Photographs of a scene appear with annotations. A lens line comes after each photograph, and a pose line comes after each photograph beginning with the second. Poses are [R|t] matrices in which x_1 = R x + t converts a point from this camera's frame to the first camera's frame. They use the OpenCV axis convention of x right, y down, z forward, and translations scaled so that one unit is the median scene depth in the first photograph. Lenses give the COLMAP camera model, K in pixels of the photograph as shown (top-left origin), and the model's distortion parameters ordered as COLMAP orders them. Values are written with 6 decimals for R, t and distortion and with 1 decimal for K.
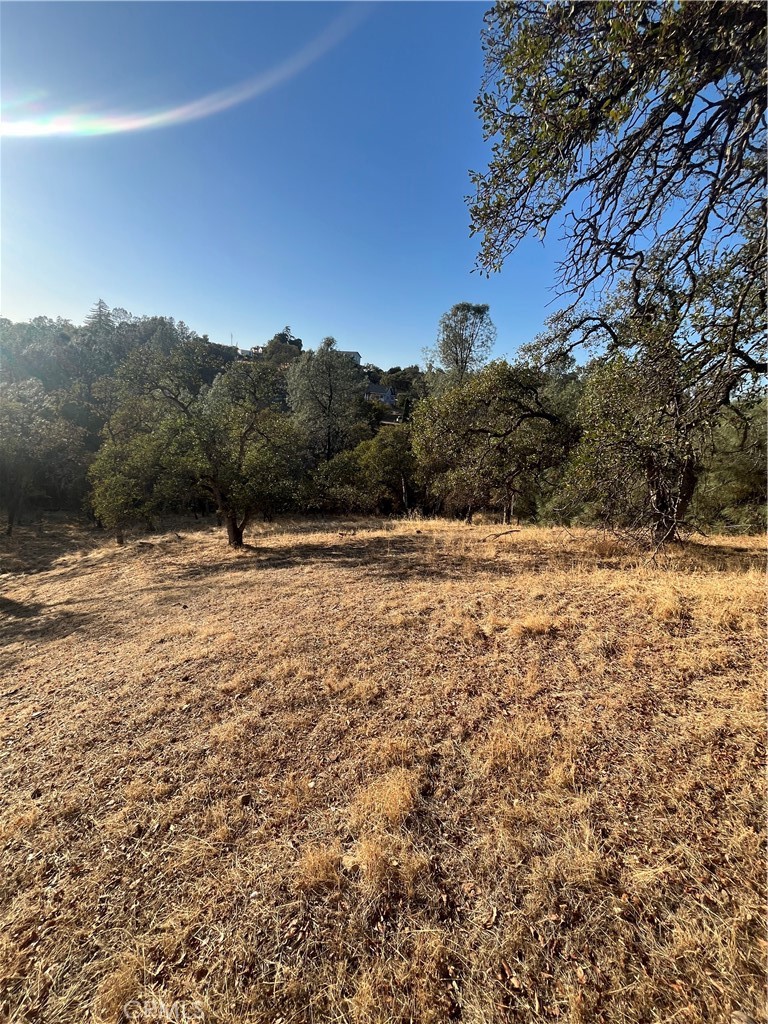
lens RADIAL K [[407.5, 0, 384.1], [0, 407.5, 525.0], [0, 0, 1]] dist [0.000335, 0.000009]
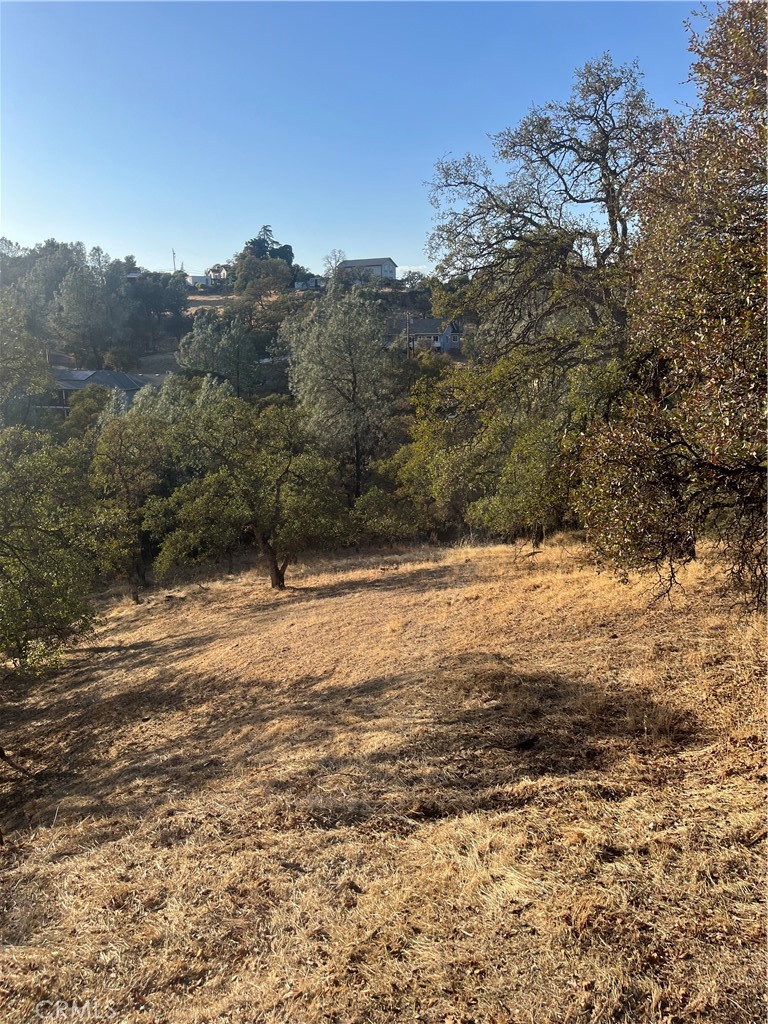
lens RADIAL K [[766.6, 0, 384.0], [0, 766.6, 512.0], [0, 0, 1]] dist [0.003924, 0.000577]
pose [[0.991056, -0.086322, -0.101768, 0.071771], [0.079950, 0.994669, -0.065120, 0.005632], [0.106847, 0.056401, 0.992674, -0.615532]]
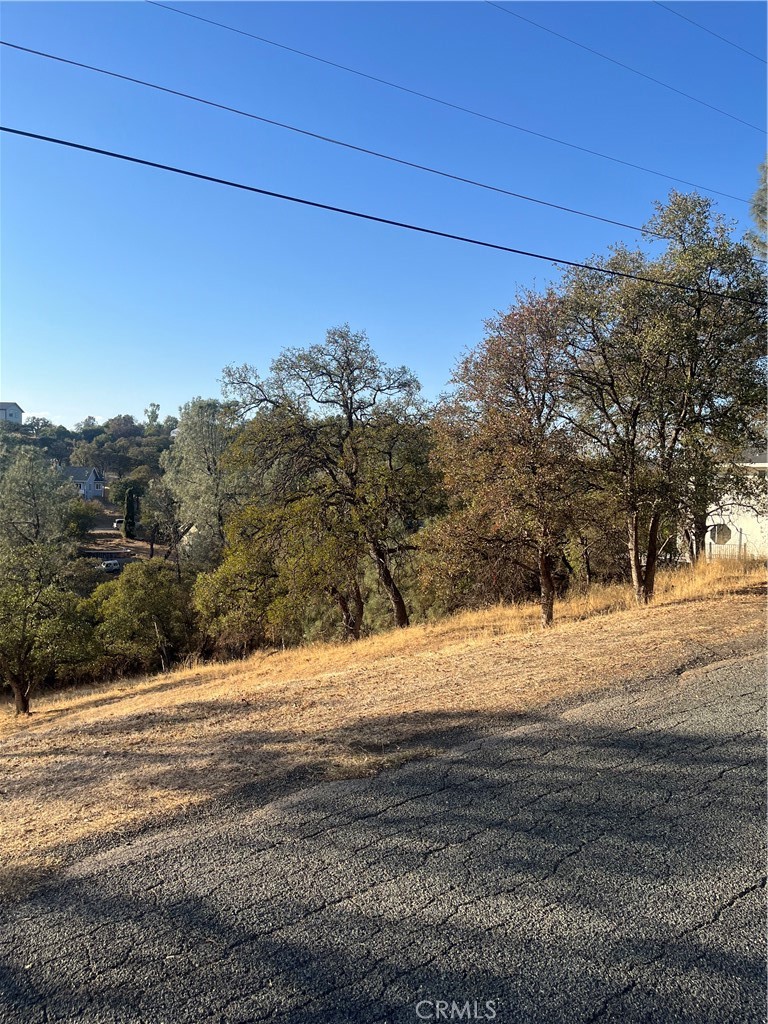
lens RADIAL K [[766.6, 0, 384.0], [0, 766.6, 512.0], [0, 0, 1]] dist [0.003924, 0.000577]
pose [[0.920902, -0.095655, 0.377875, -0.156587], [0.178951, 0.964973, -0.191842, 0.065802], [-0.346288, 0.244288, 0.905764, -0.903260]]
